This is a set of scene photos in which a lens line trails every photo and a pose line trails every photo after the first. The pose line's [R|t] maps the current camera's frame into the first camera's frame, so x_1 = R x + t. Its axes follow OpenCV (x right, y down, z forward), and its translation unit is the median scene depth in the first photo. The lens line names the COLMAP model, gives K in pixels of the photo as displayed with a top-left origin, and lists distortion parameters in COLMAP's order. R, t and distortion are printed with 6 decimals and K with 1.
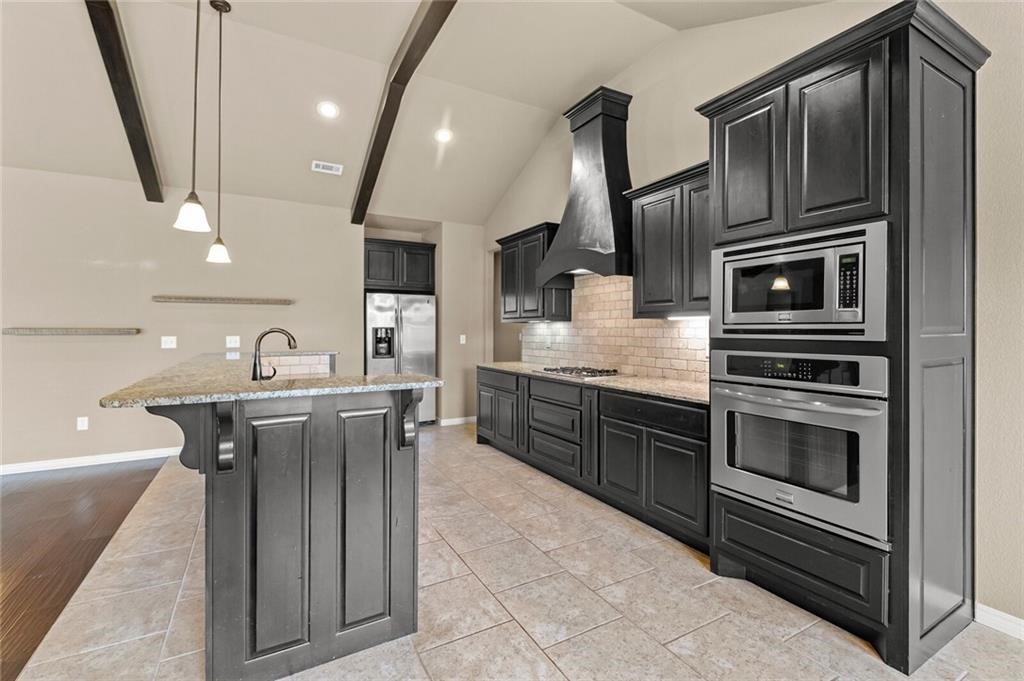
lens RADIAL K [[453.6, 0, 511.2], [0, 453.6, 334.1], [0, 0, 1]] dist [0.004094, -0.000131]
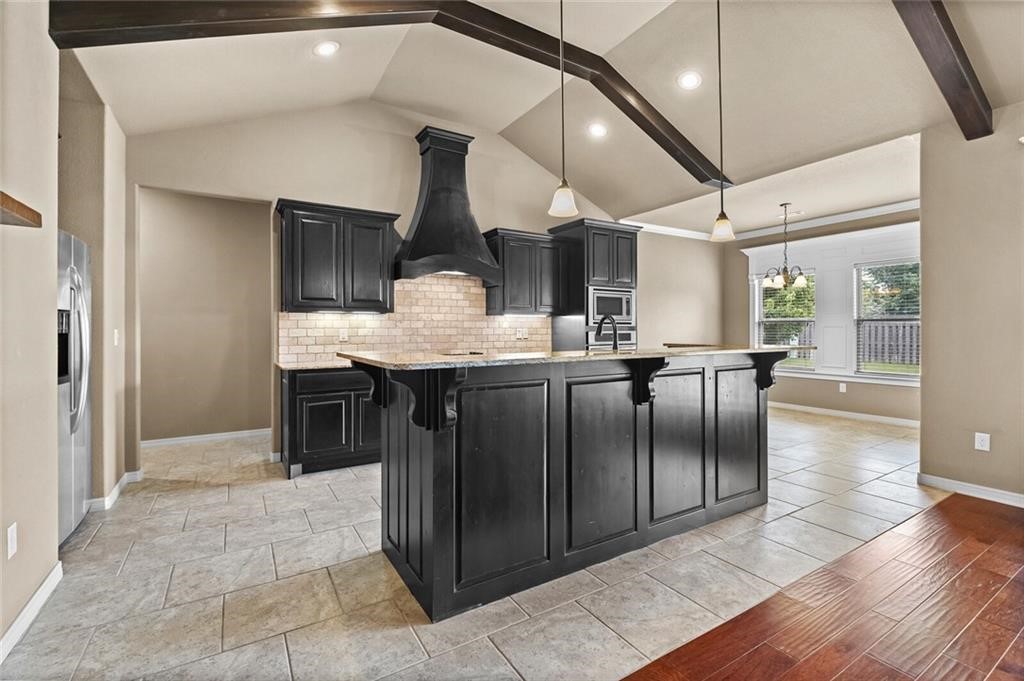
lens RADIAL K [[453.6, 0, 511.2], [0, 453.6, 334.1], [0, 0, 1]] dist [0.004094, -0.000131]
pose [[-0.037509, -0.011374, 0.999232, -0.982261], [0.011108, 0.999869, 0.011798, 0.009770], [-0.999235, 0.011542, -0.037378, 0.821630]]
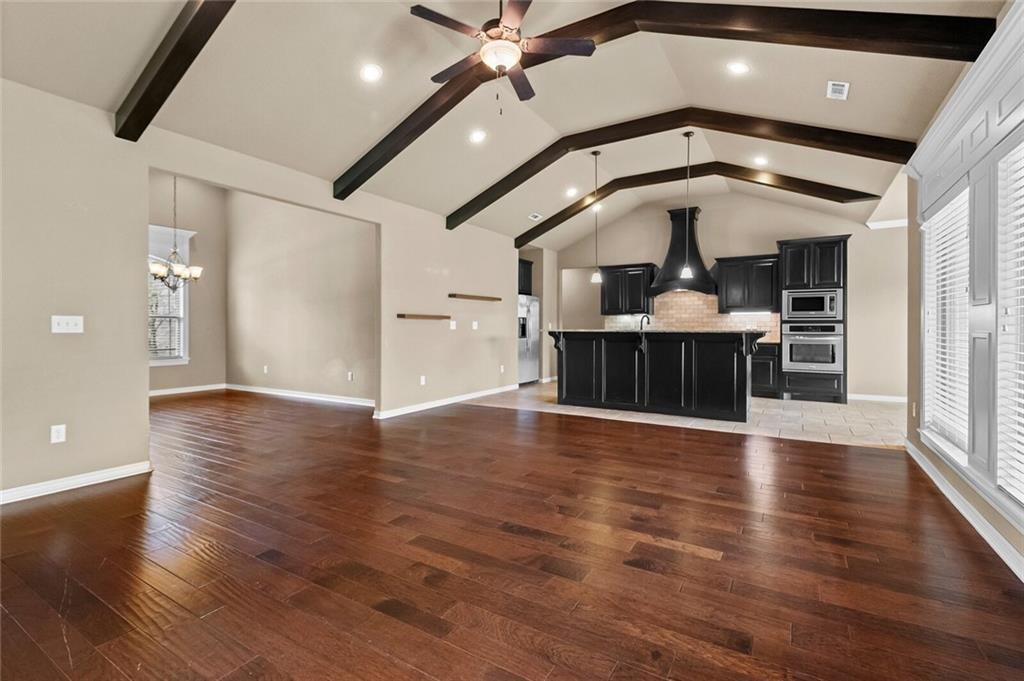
lens RADIAL K [[461.9, 0, 513.5], [0, 461.9, 326.7], [0, 0, 1]] dist [0.000314, -0.000158]
pose [[0.873068, 0.000895, 0.487598, -1.433457], [0.003959, 0.999952, -0.008925, 0.040130], [-0.487583, 0.009723, 0.873023, -0.432517]]
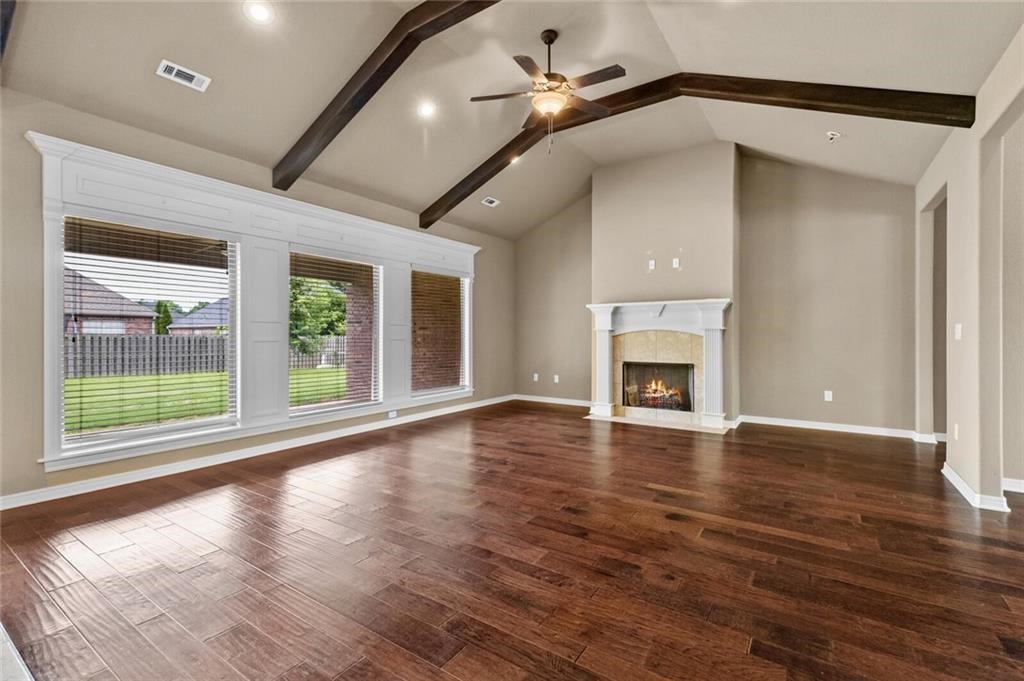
lens RADIAL K [[453.6, 0, 511.2], [0, 453.6, 334.1], [0, 0, 1]] dist [0.004094, -0.000131]
pose [[-0.900552, -0.000010, -0.434749, -0.644104], [-0.004040, 0.999957, 0.008347, 0.026917], [0.434730, 0.009273, -0.900513, 0.977951]]
